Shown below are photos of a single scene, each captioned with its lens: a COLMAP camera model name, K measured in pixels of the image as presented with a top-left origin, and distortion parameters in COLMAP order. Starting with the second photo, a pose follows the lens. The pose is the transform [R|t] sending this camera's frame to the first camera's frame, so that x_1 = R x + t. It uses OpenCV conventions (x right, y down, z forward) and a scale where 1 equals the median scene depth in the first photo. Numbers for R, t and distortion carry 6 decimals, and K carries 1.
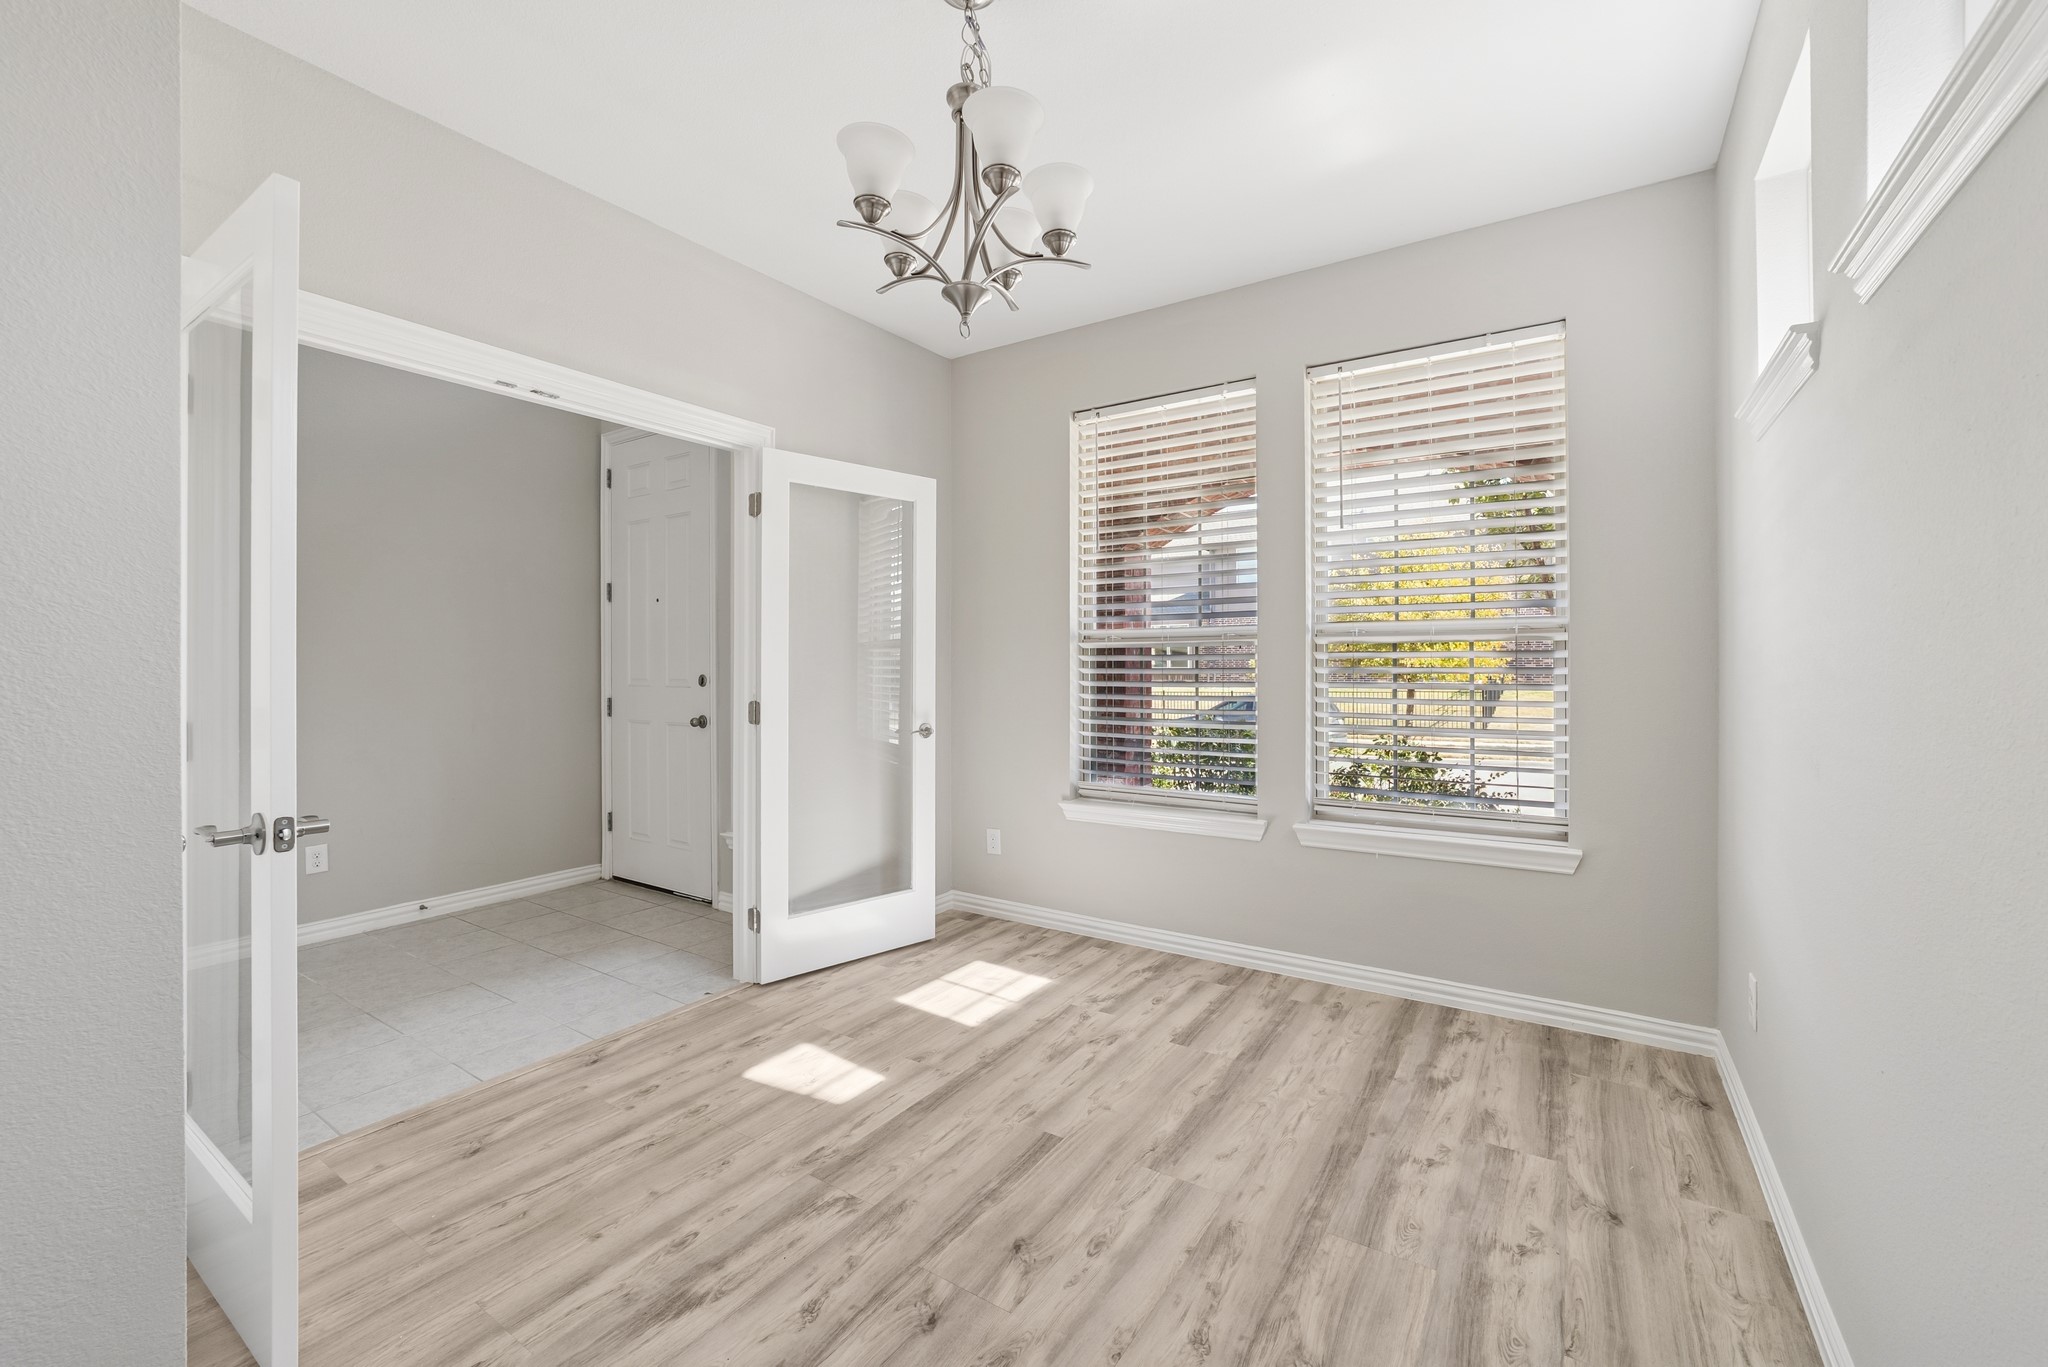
lens RADIAL K [[833.0, 0, 1025.2], [0, 833.0, 652.5], [0, 0, 1]] dist [-0.018076, -0.000036]
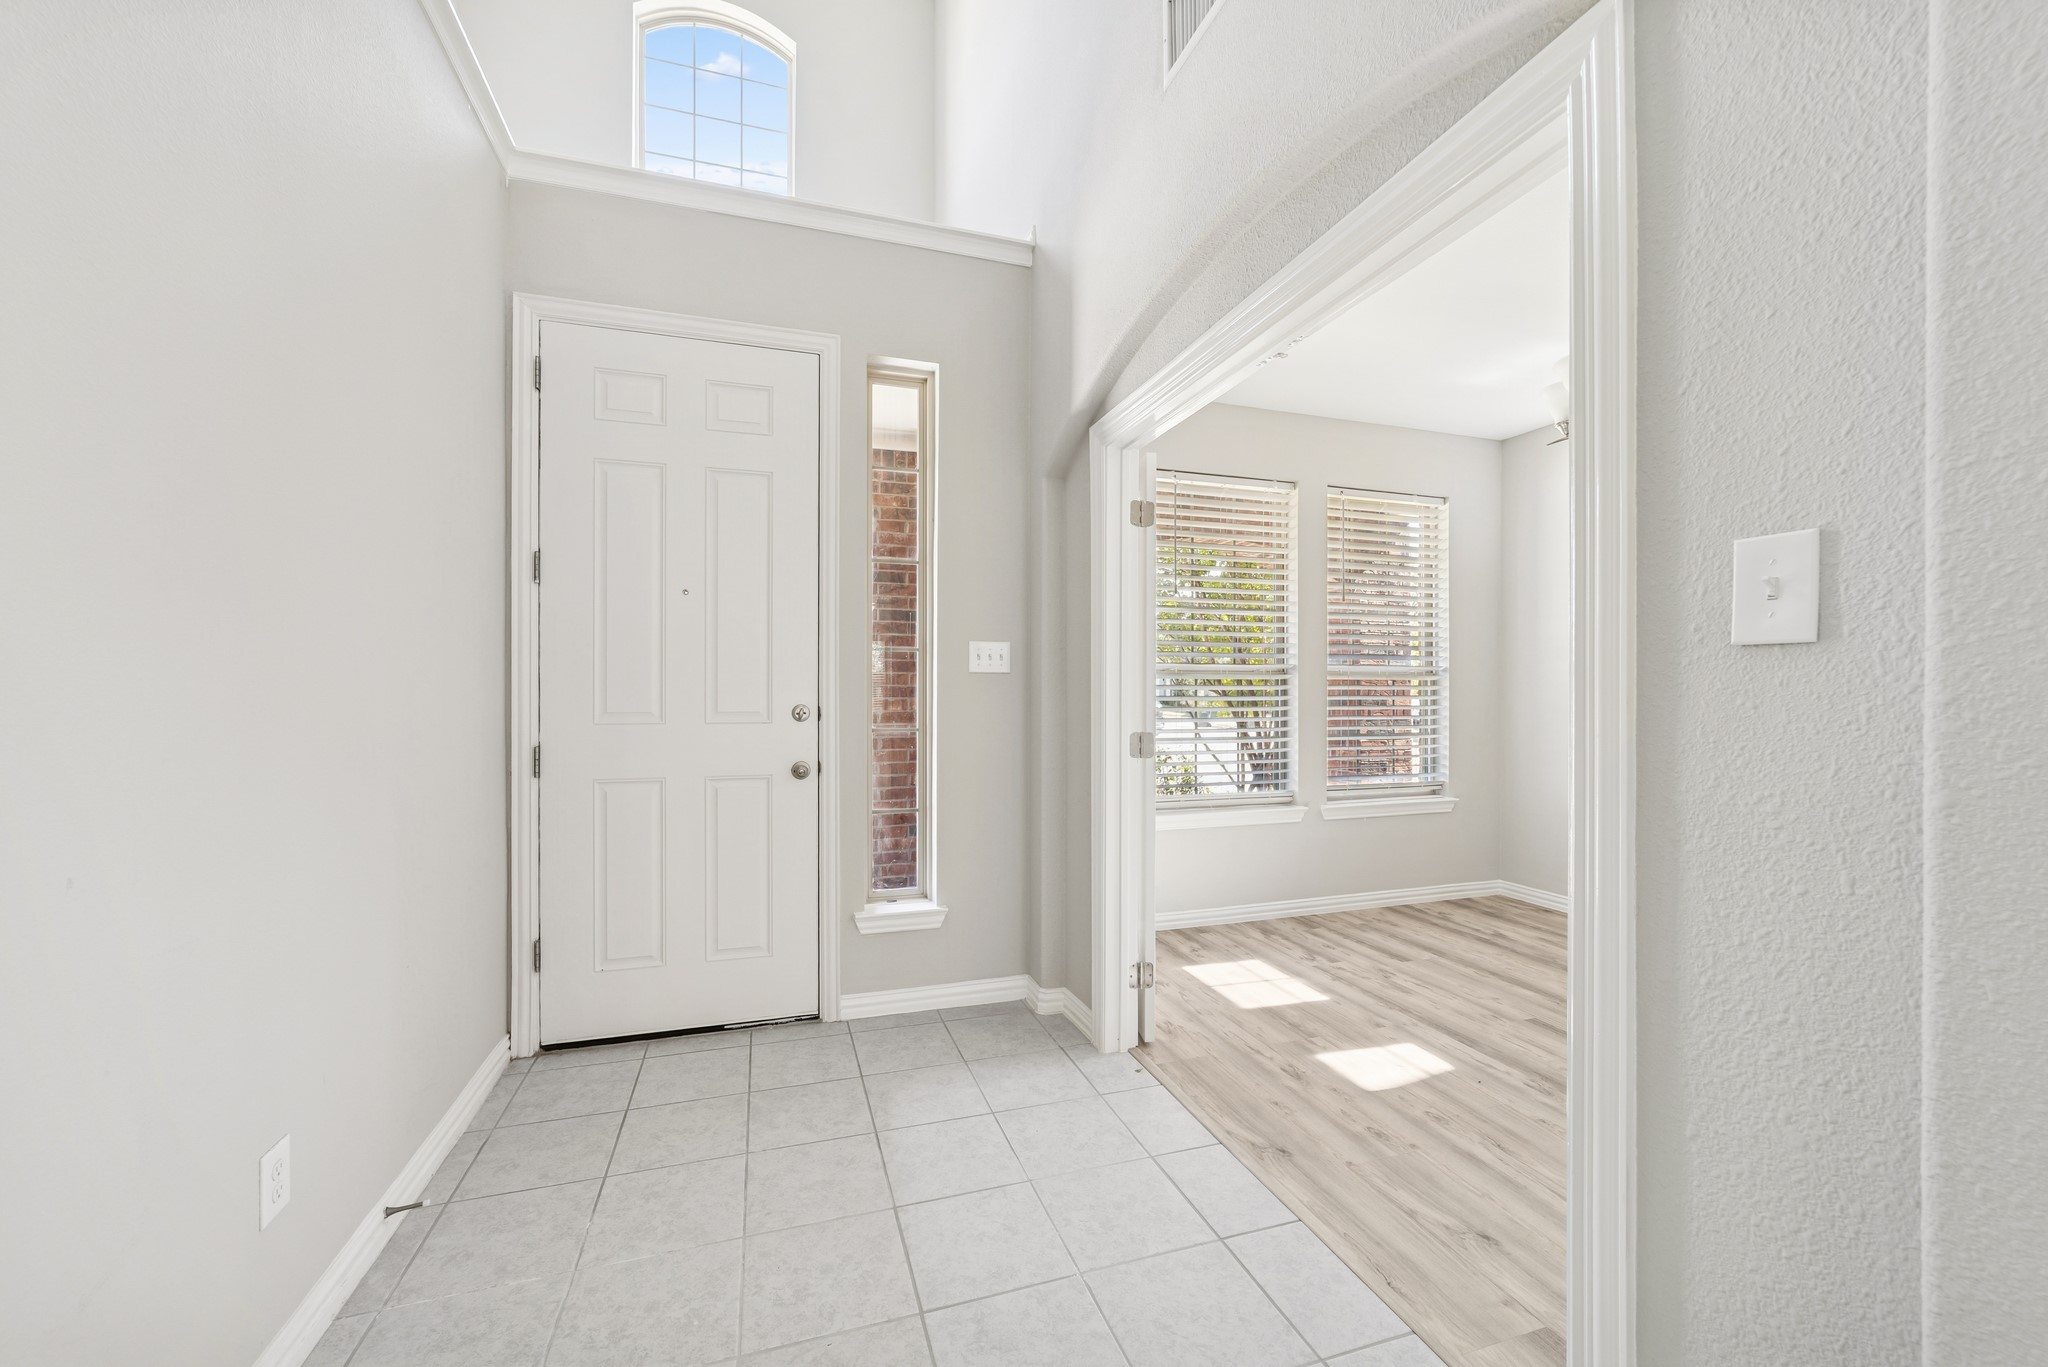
lens RADIAL K [[799.2, 0, 1024.0], [0, 799.2, 683.5], [0, 0, 1]] dist [-0.011059, 0.000182]
pose [[0.624254, 0.012705, 0.781118, -1.204027], [-0.013669, 0.999892, -0.005340, 0.014332], [-0.781102, -0.007343, 0.624360, 0.623414]]
